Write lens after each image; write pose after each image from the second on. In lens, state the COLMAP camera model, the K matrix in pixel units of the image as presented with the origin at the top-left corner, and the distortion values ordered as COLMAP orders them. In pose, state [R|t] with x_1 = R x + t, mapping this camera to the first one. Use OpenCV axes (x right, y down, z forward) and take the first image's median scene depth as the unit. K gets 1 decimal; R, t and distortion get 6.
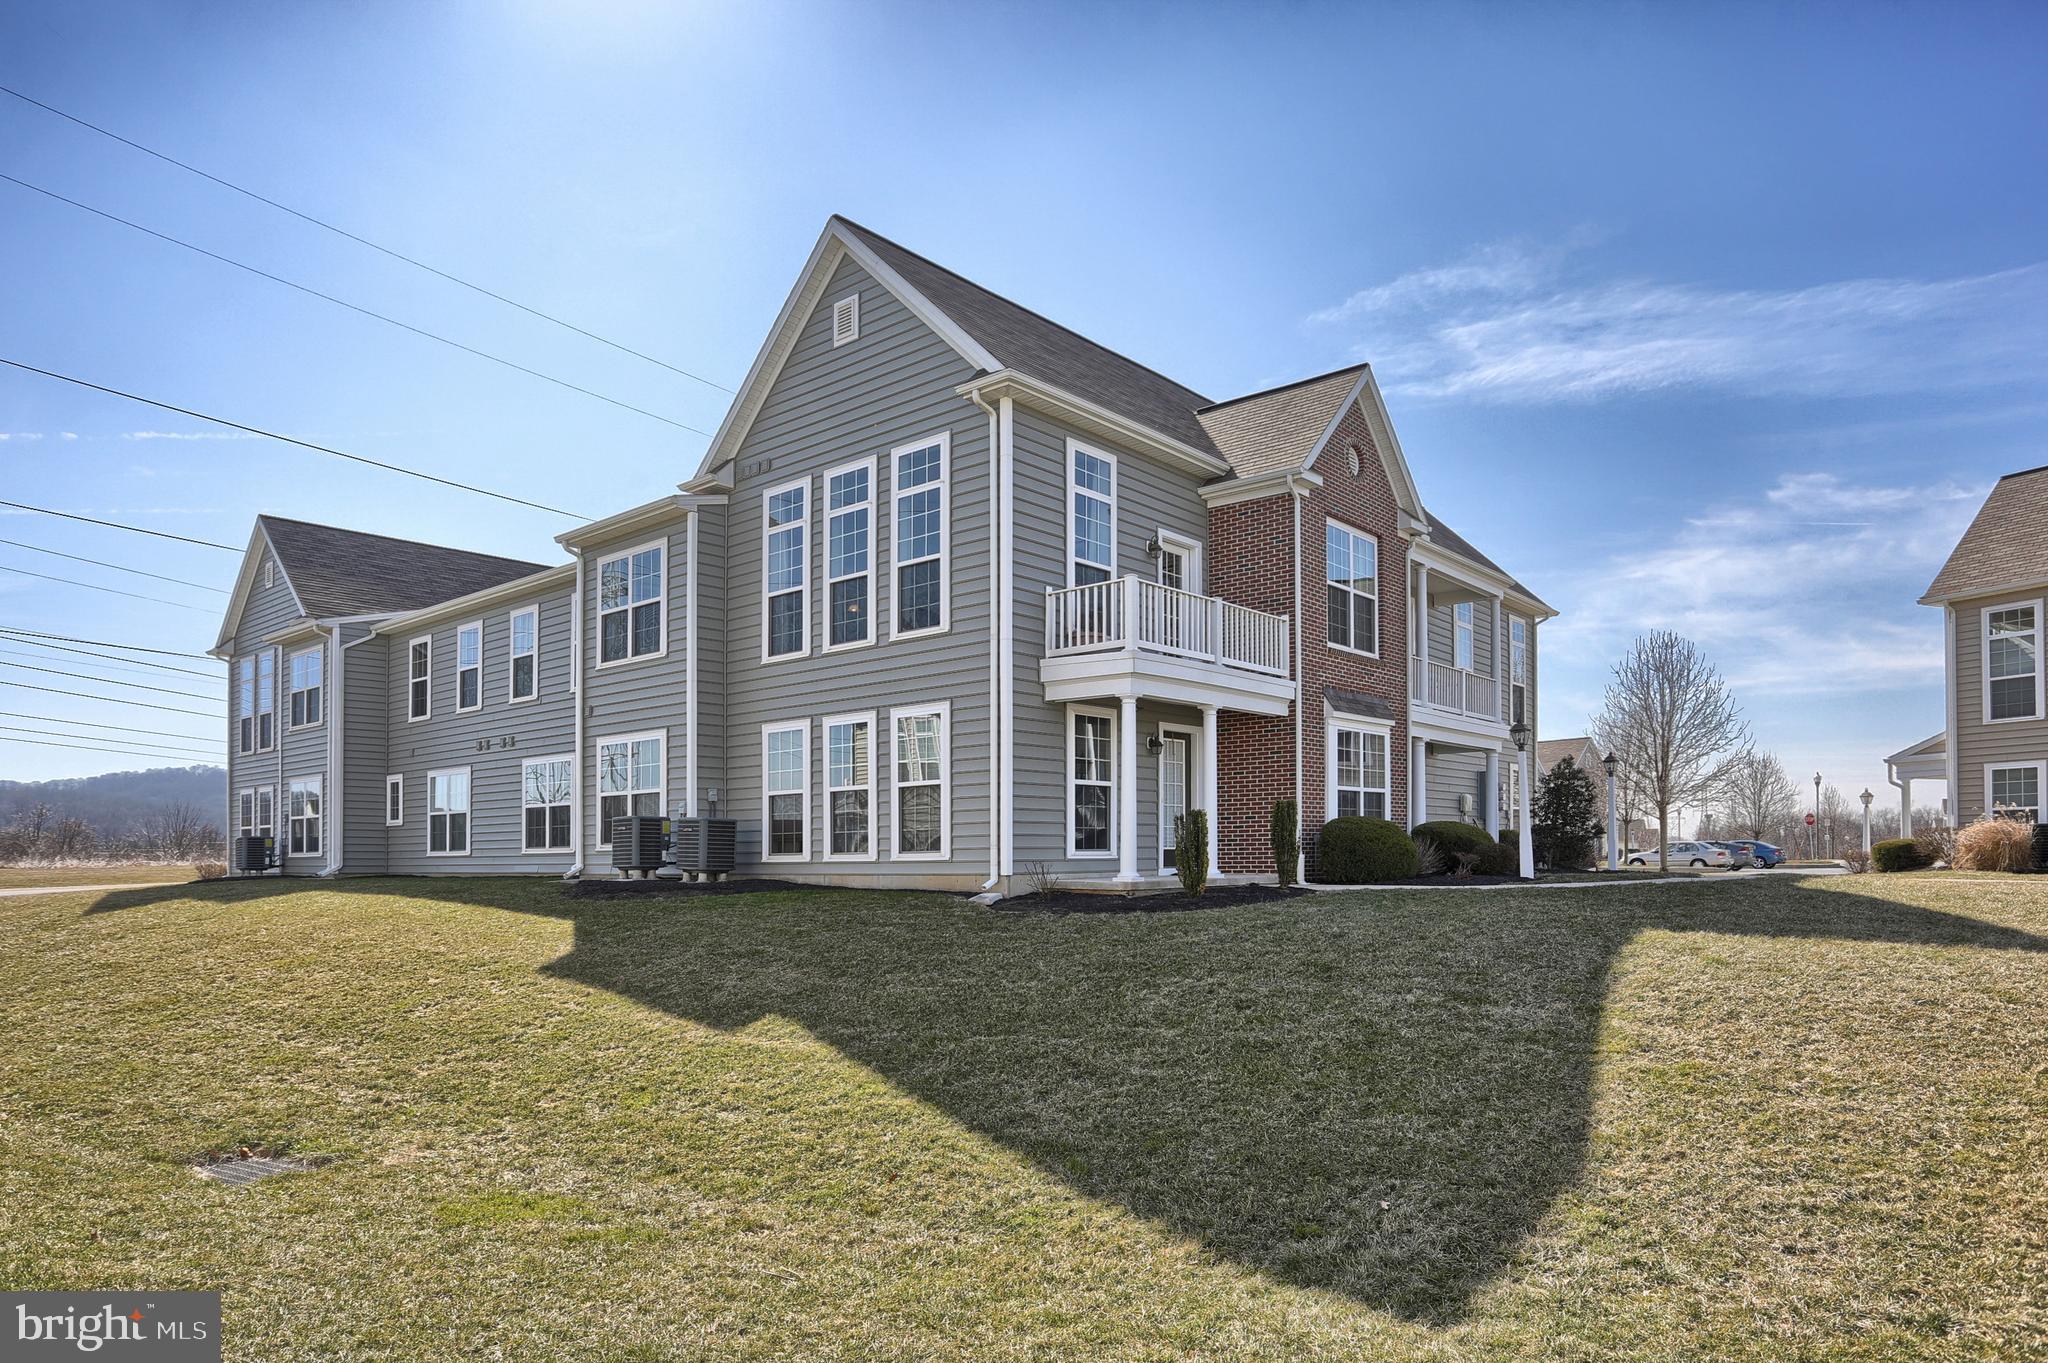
lens RADIAL K [[1196.4, 0, 1024.2], [0, 1196.4, 718.4], [0, 0, 1]] dist [-0.038793, 0.007370]
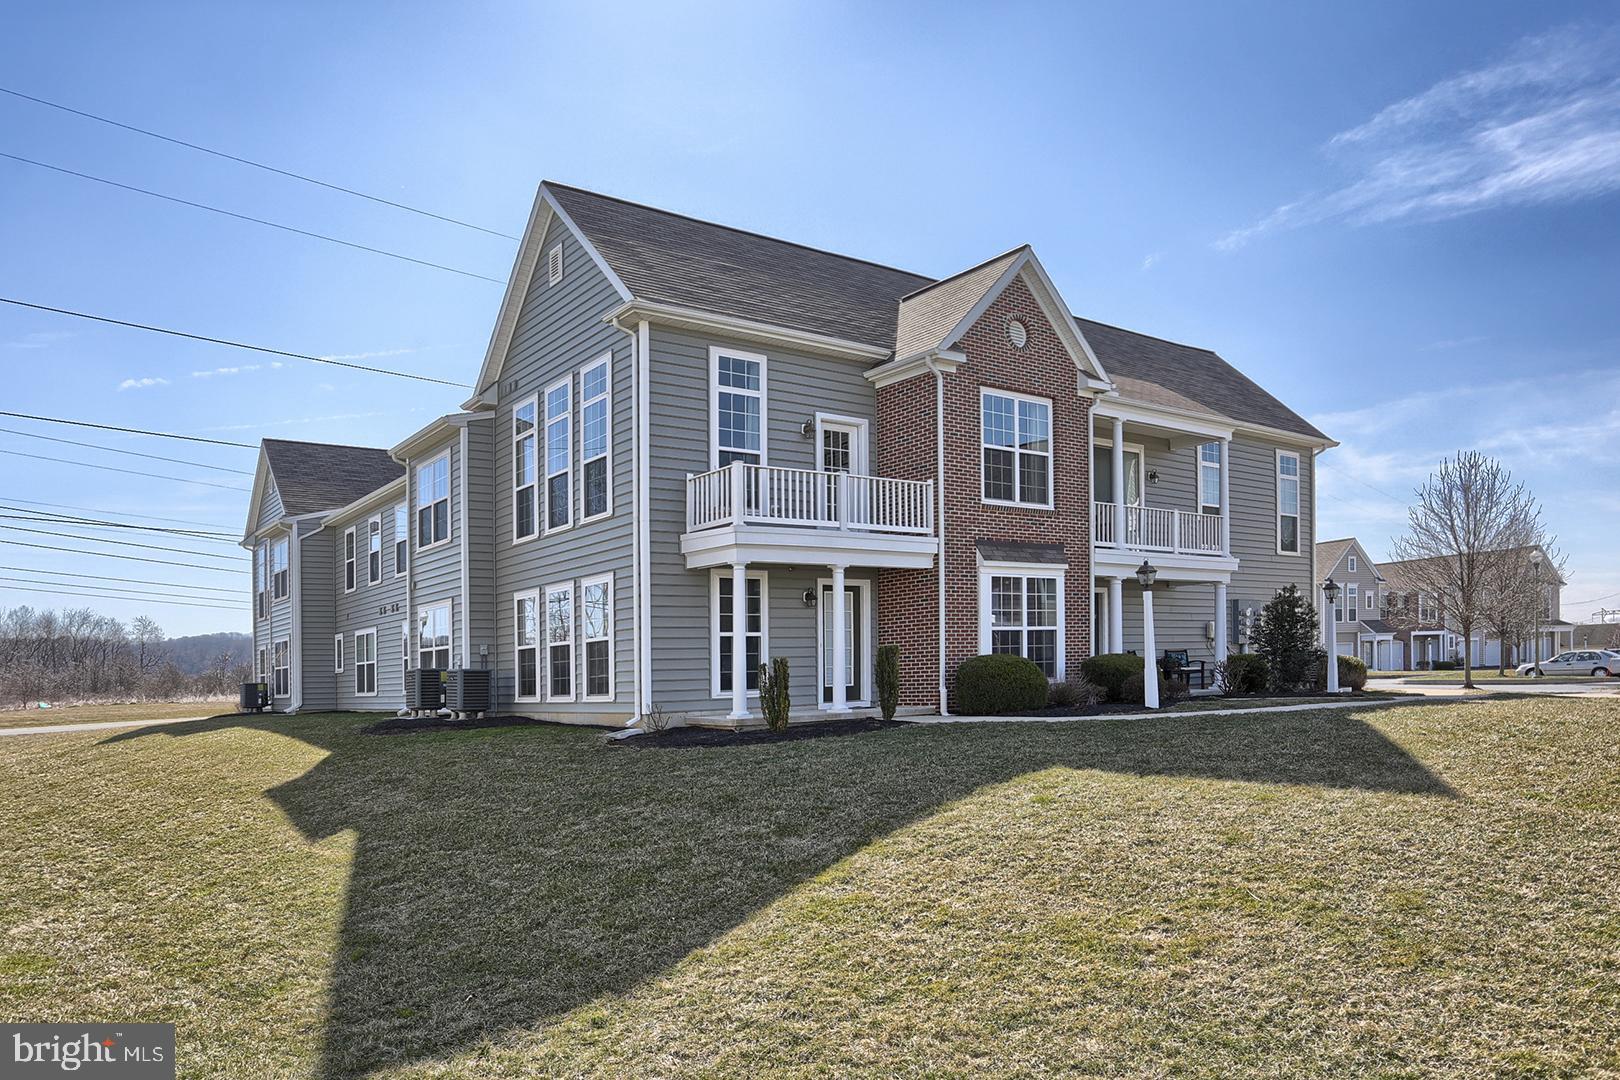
lens RADIAL K [[1054.6, 0, 819.3], [0, 1054.6, 563.2], [0, 0, 1]] dist [-0.036754, 0.006841]
pose [[0.972993, -0.044057, -0.226590, 0.343937], [0.046980, 0.998867, 0.007524, -0.019388], [0.226002, -0.017966, 0.973961, -0.005940]]
